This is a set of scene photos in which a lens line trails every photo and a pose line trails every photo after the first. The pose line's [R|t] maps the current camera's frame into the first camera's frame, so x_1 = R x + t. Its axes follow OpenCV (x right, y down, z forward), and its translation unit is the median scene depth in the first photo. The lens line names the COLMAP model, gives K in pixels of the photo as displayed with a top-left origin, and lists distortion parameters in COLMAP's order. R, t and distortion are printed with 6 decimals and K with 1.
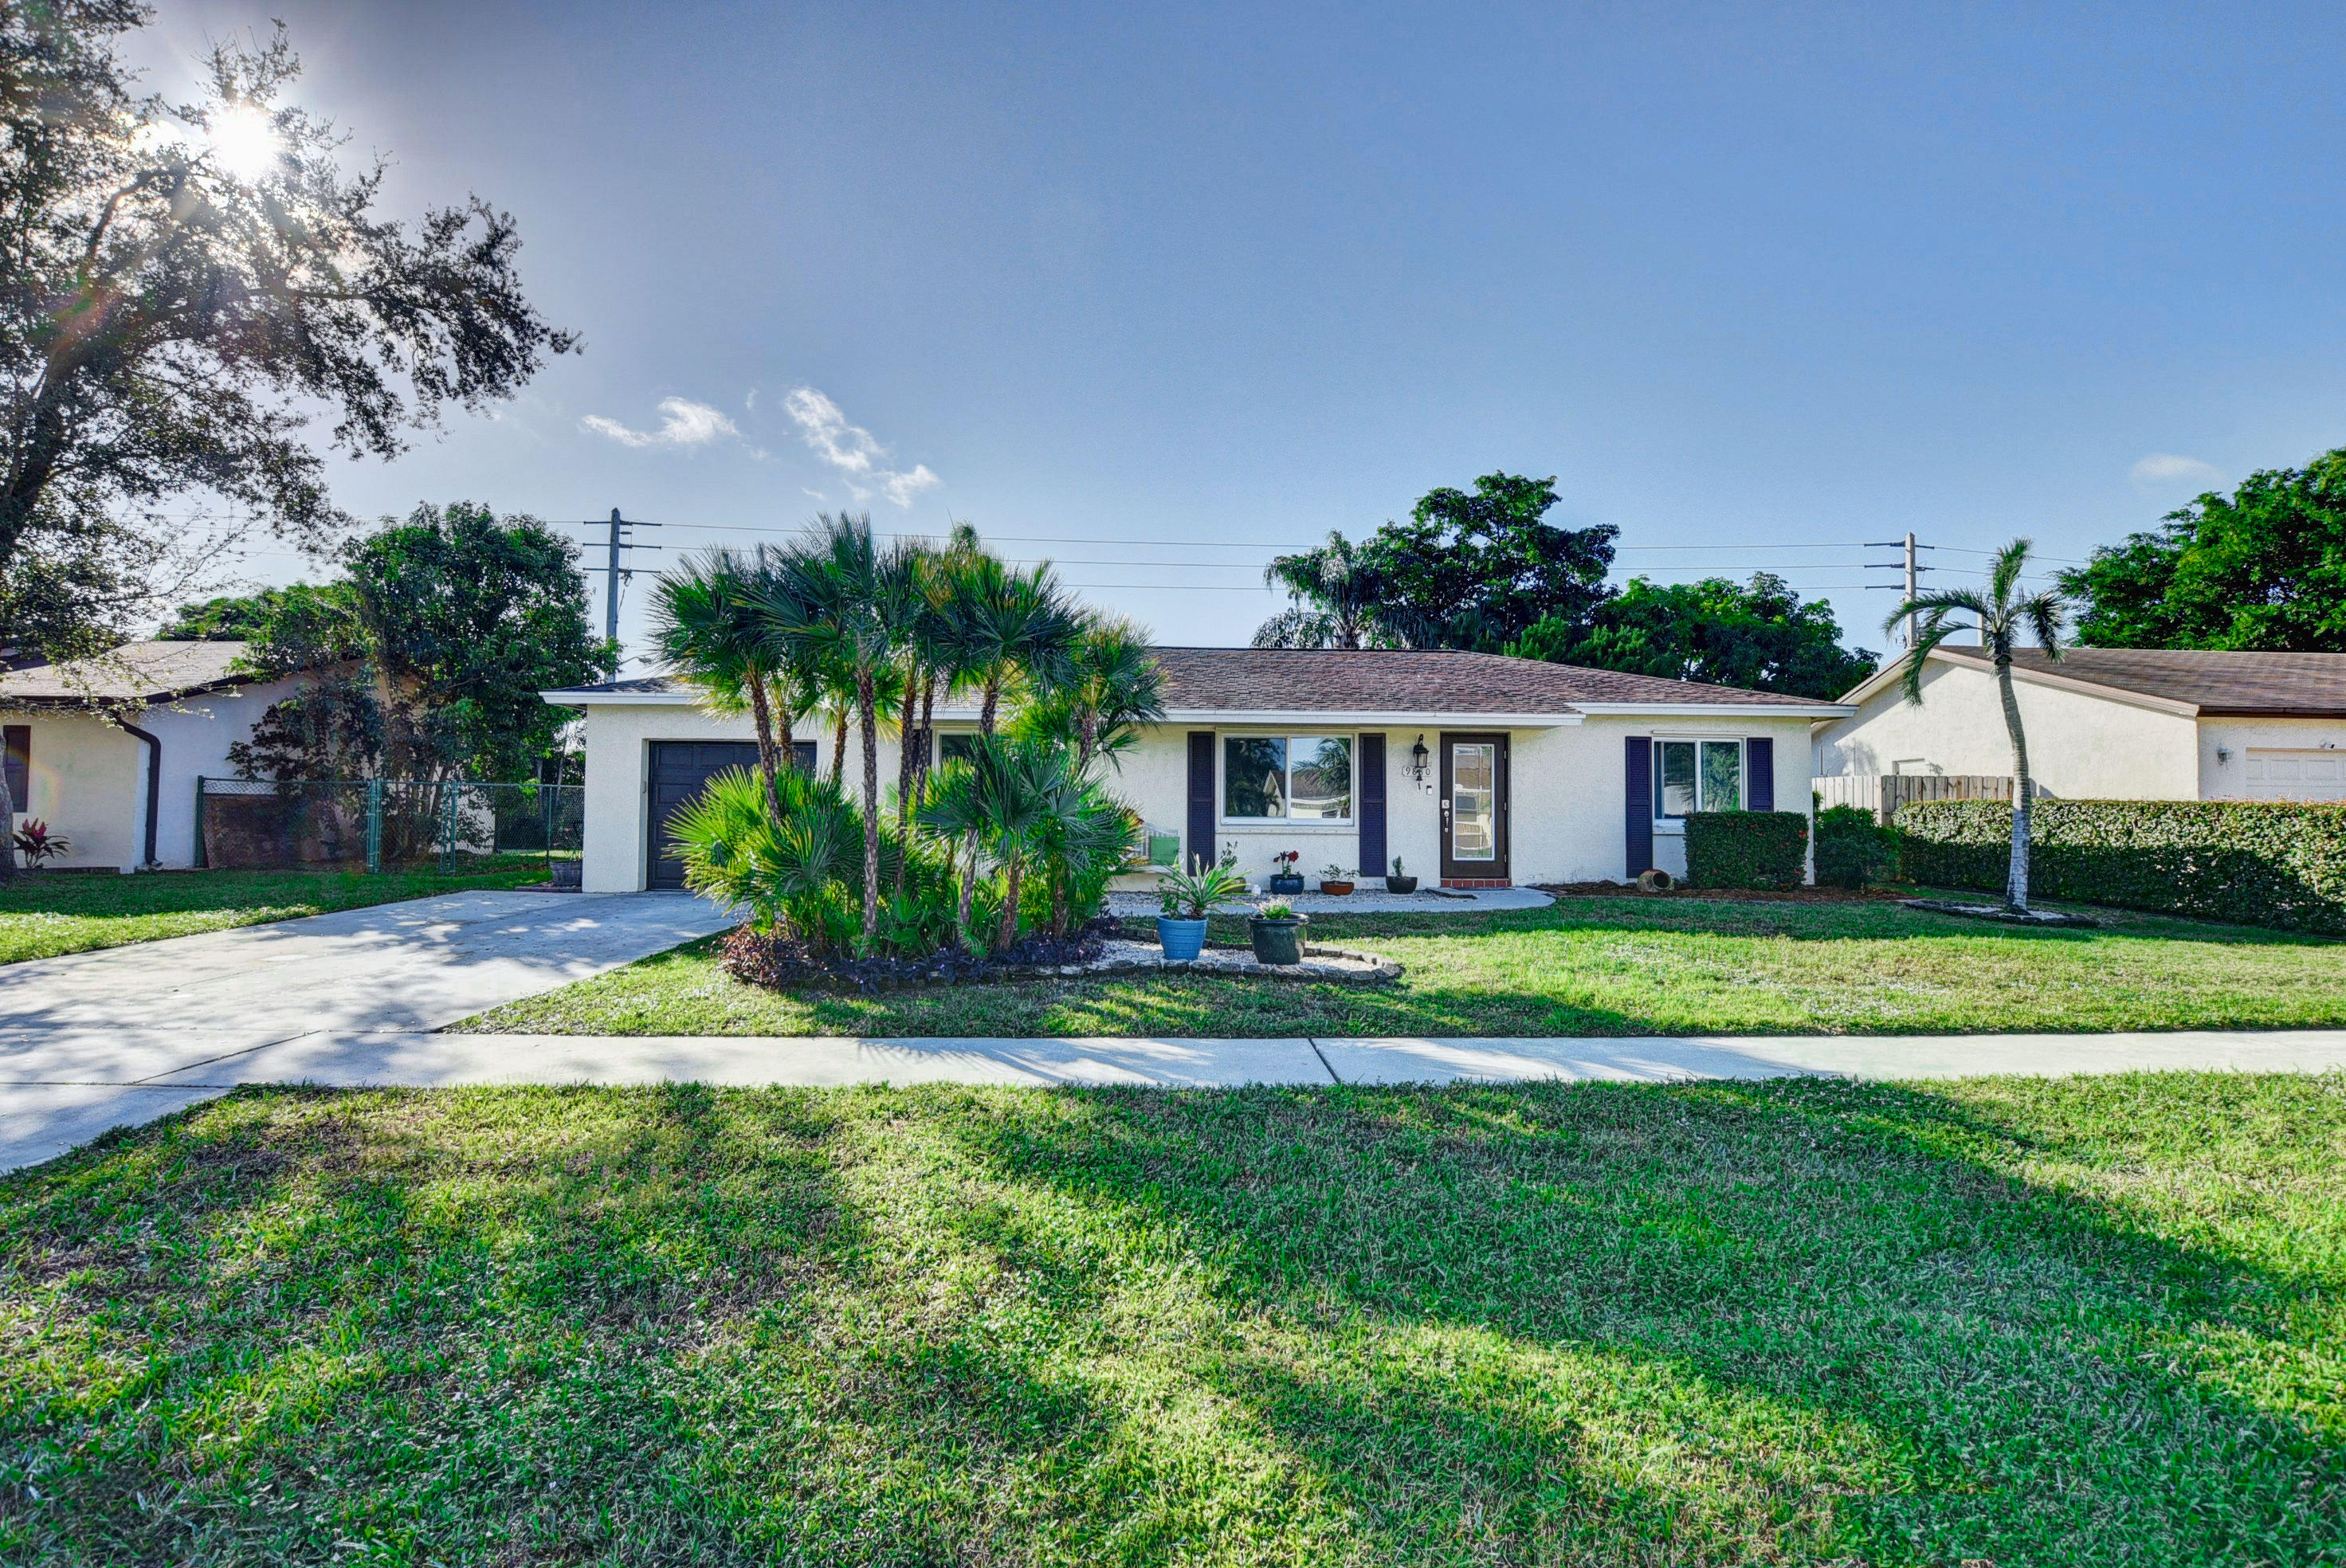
lens RADIAL K [[1029.8, 0, 1186.7], [0, 1029.8, 801.1], [0, 0, 1]] dist [-0.031609, 0.003598]
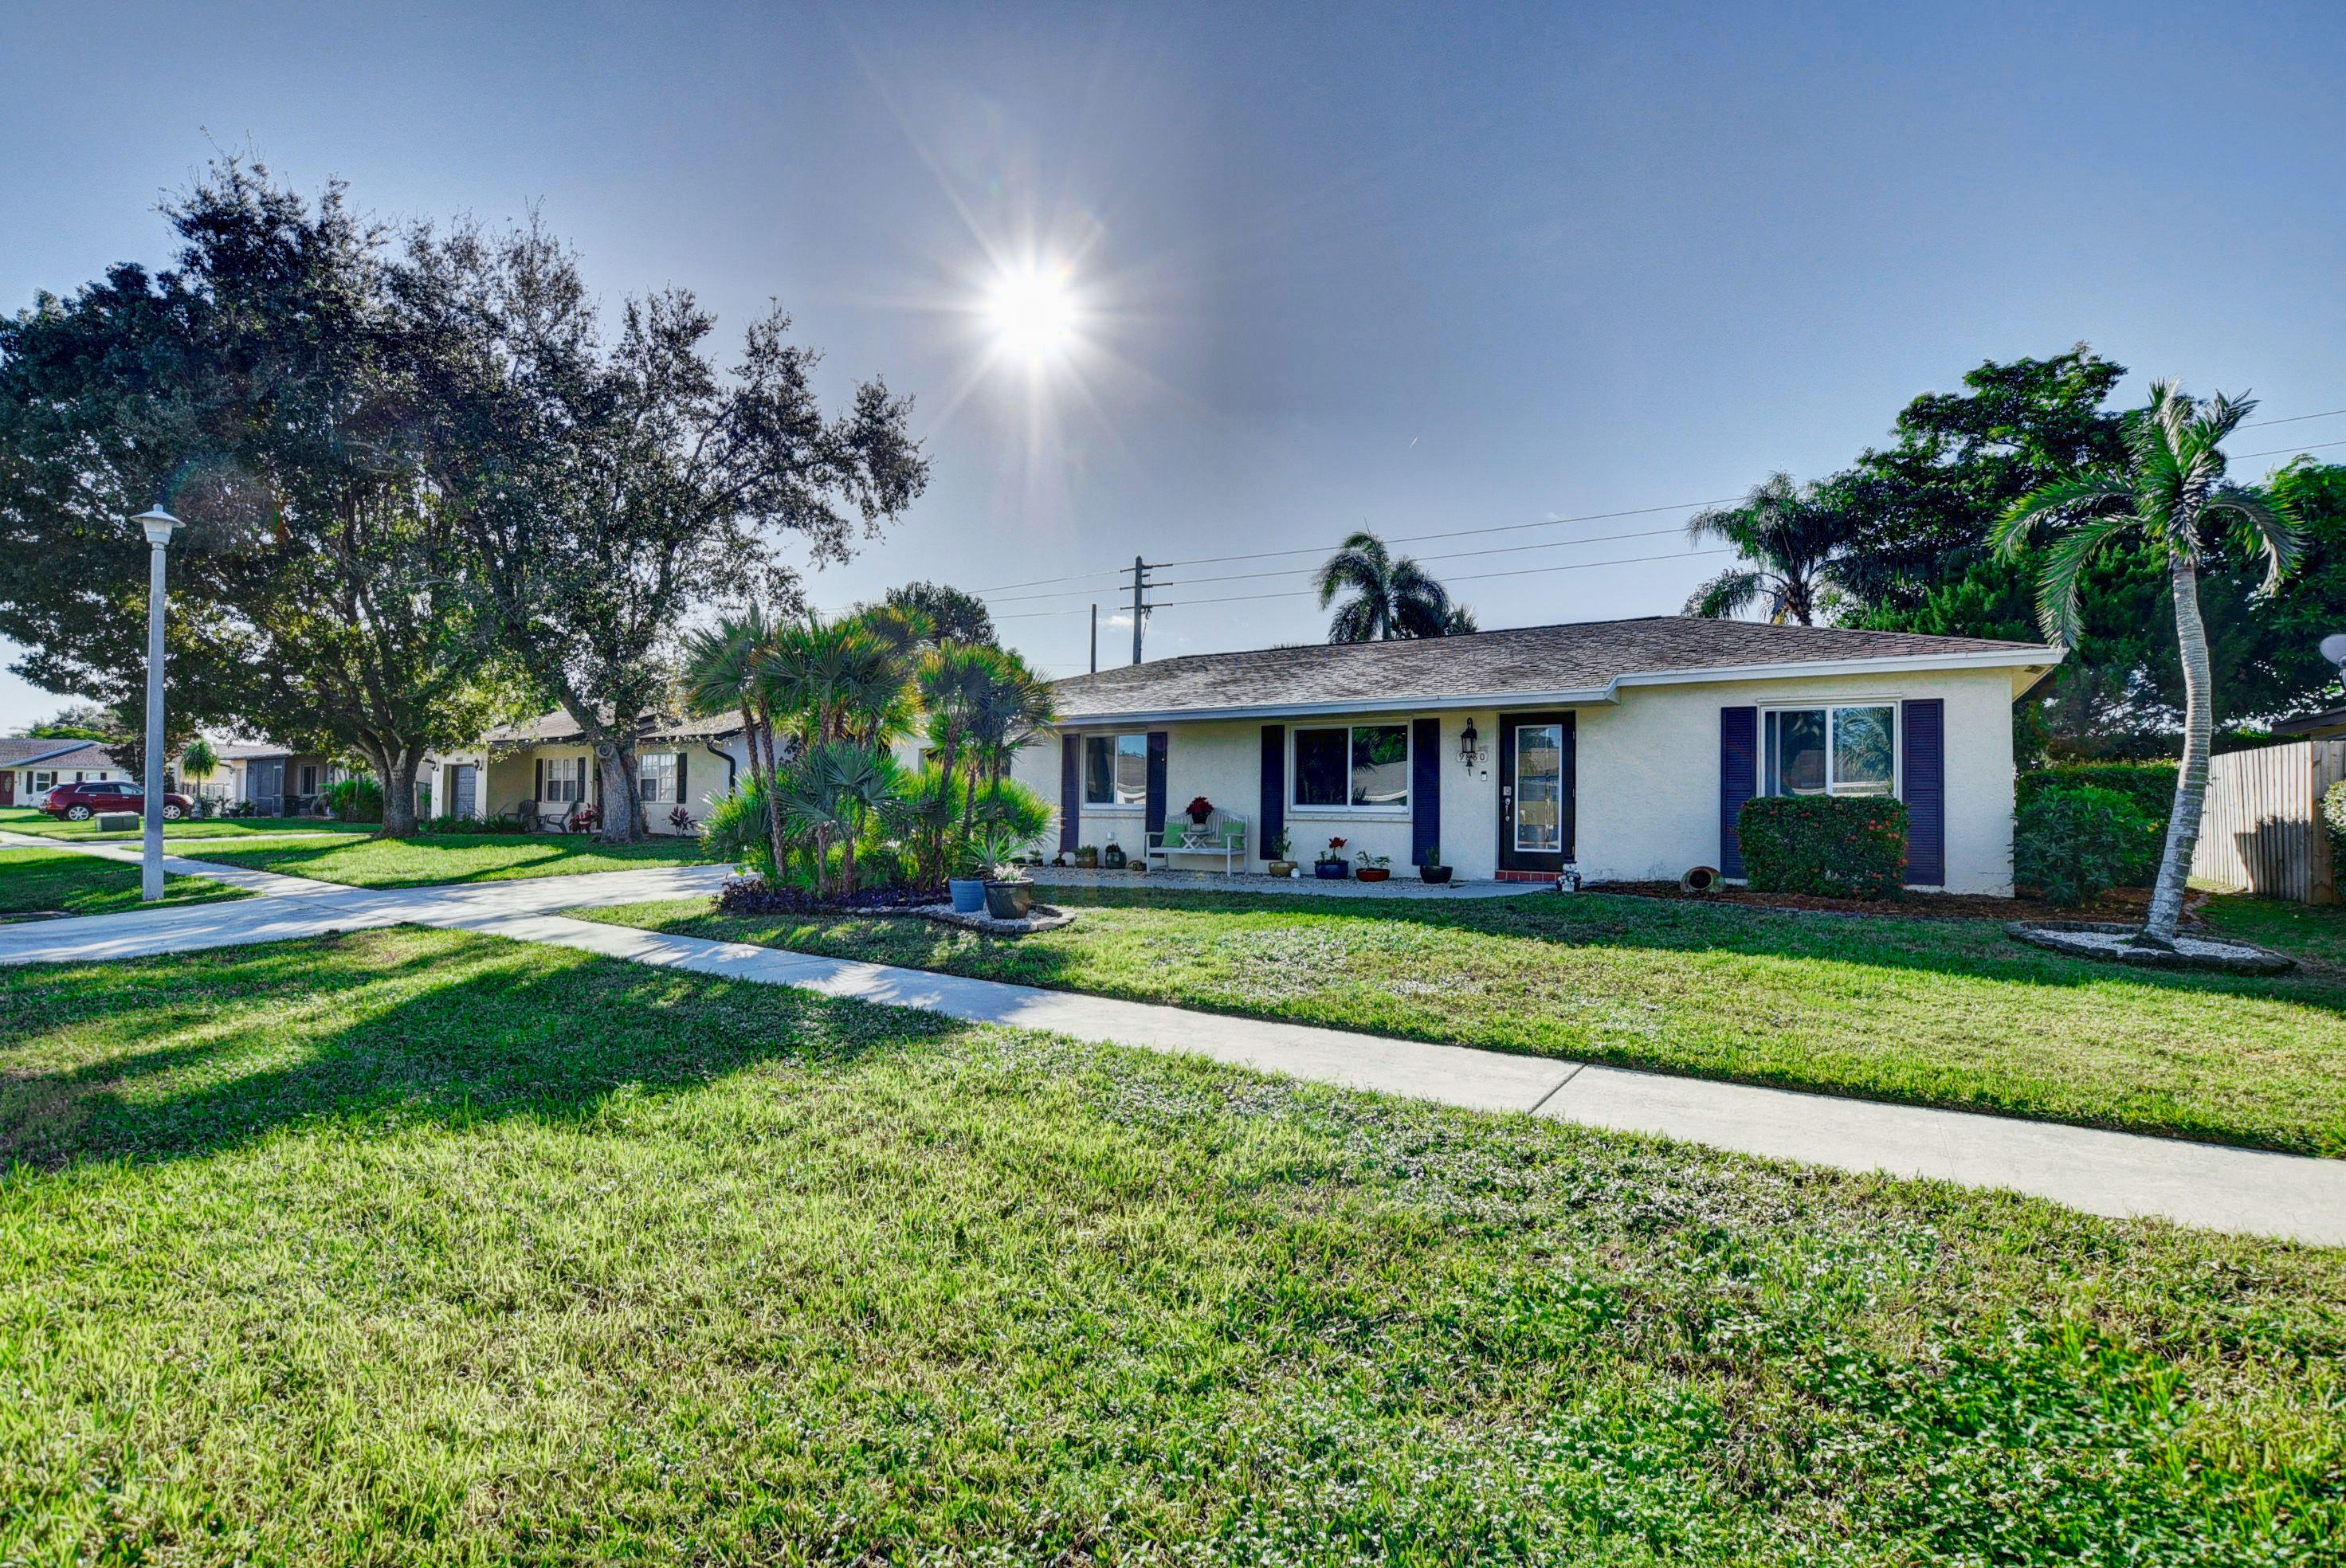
lens RADIAL K [[1029.8, 0, 1192.7], [0, 1029.8, 794.0], [0, 0, 1]] dist [-0.031609, 0.003598]
pose [[0.815885, -0.006689, -0.578175, 0.551921], [0.006039, 0.999977, -0.003048, 0.006655], [0.578182, -0.001005, 0.815907, 0.073847]]
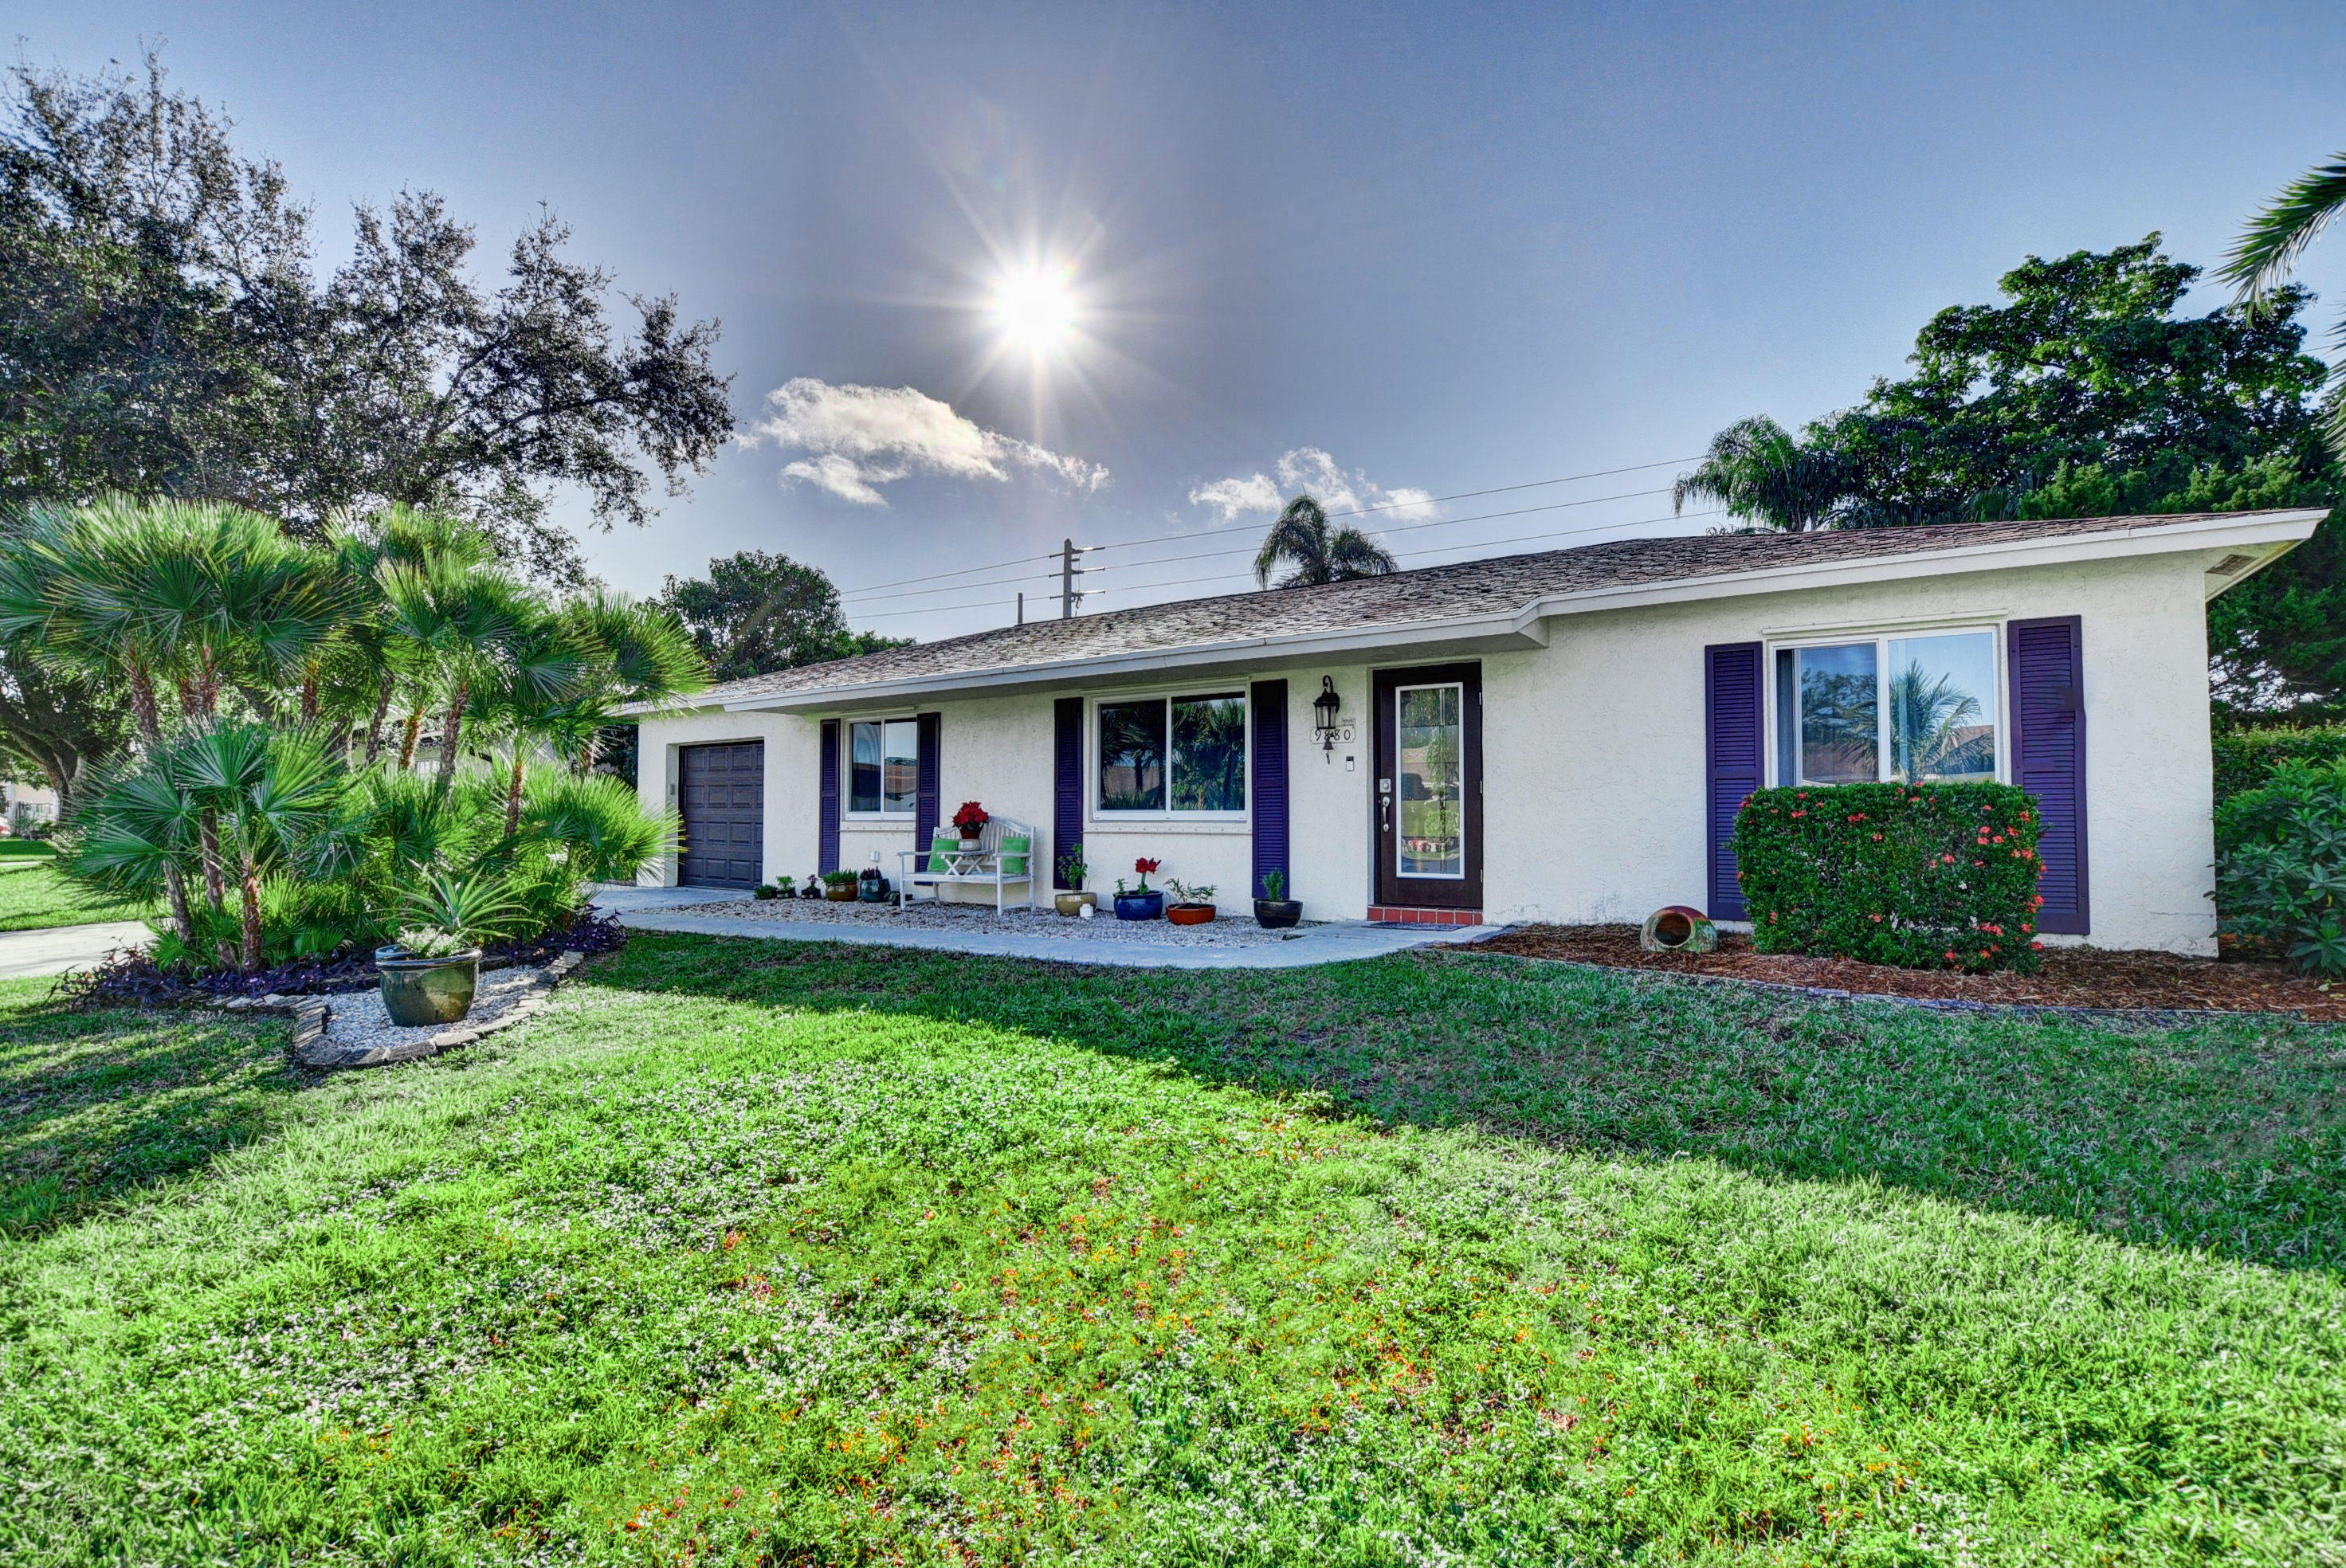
lens RADIAL K [[1029.8, 0, 1180.4], [0, 1029.8, 798.9], [0, 0, 1]] dist [-0.031609, 0.003598]
pose [[0.812690, -0.018854, -0.582392, 0.506833], [0.019353, 0.999798, -0.005362, 0.011618], [0.582375, -0.006913, 0.812891, 0.420490]]
